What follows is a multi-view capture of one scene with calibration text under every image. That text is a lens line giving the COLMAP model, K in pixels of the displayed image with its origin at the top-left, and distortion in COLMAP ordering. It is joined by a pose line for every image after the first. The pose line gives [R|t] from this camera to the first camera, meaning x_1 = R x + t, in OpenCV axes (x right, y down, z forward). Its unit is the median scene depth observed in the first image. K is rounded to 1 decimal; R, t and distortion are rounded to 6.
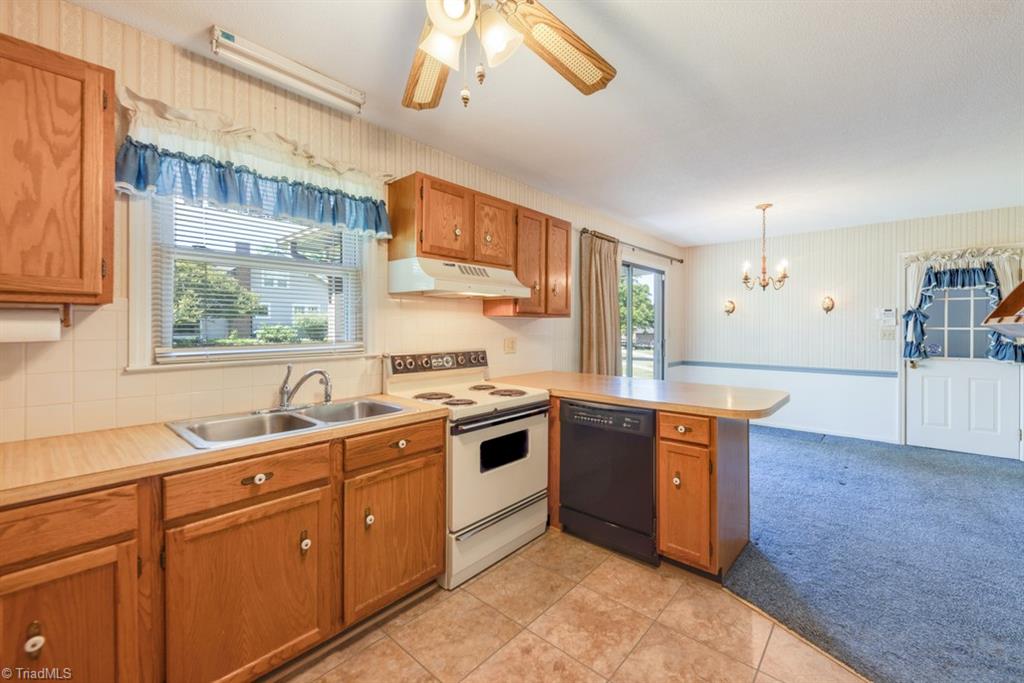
lens RADIAL K [[413.8, 0, 528.0], [0, 413.8, 327.2], [0, 0, 1]] dist [0.002639, -0.000793]
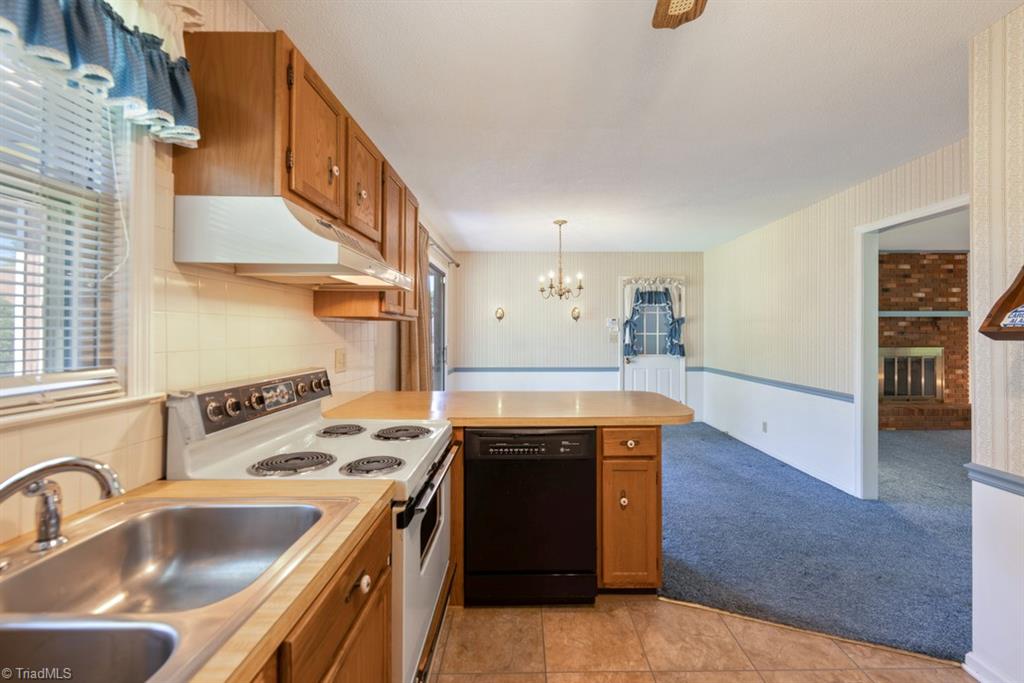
lens RADIAL K [[414.0, 0, 525.5], [0, 414.0, 329.1], [0, 0, 1]] dist [-0.001472, -0.000566]
pose [[0.753461, 0.004539, 0.657477, -0.351699], [0.001448, 0.999962, -0.008563, -0.001170], [-0.657491, 0.007403, 0.753426, 0.390398]]
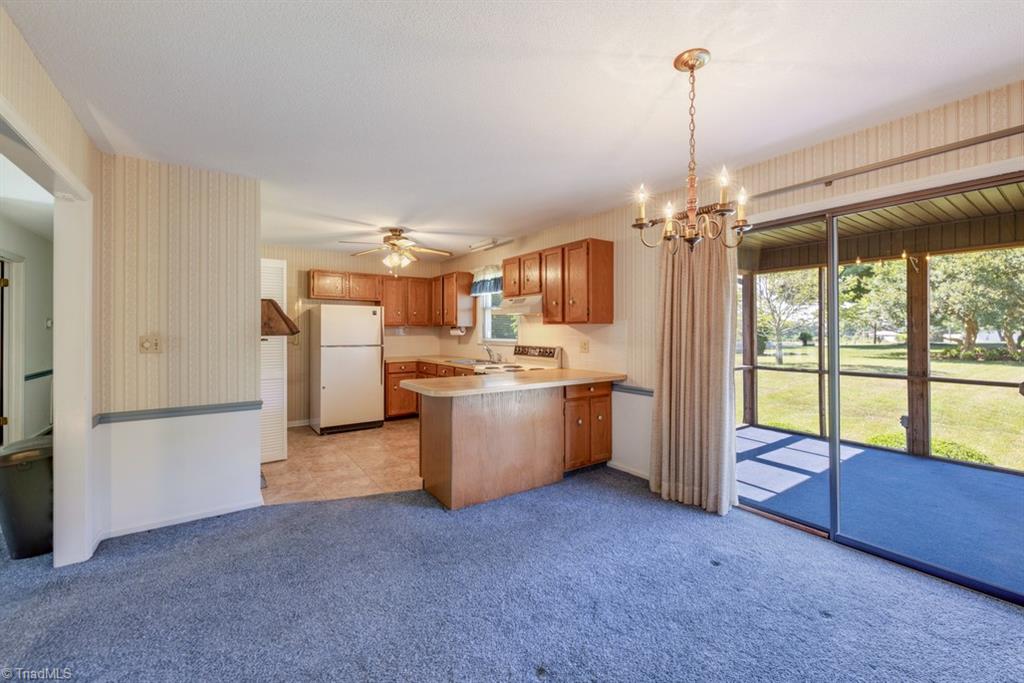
lens RADIAL K [[417.9, 0, 536.5], [0, 417.9, 328.2], [0, 0, 1]] dist [-0.000154, -0.000105]
pose [[-0.213587, -0.004456, -0.976914, 1.692581], [0.001412, 0.999987, -0.004870, -0.008838], [0.976923, -0.002420, -0.213578, 1.525810]]
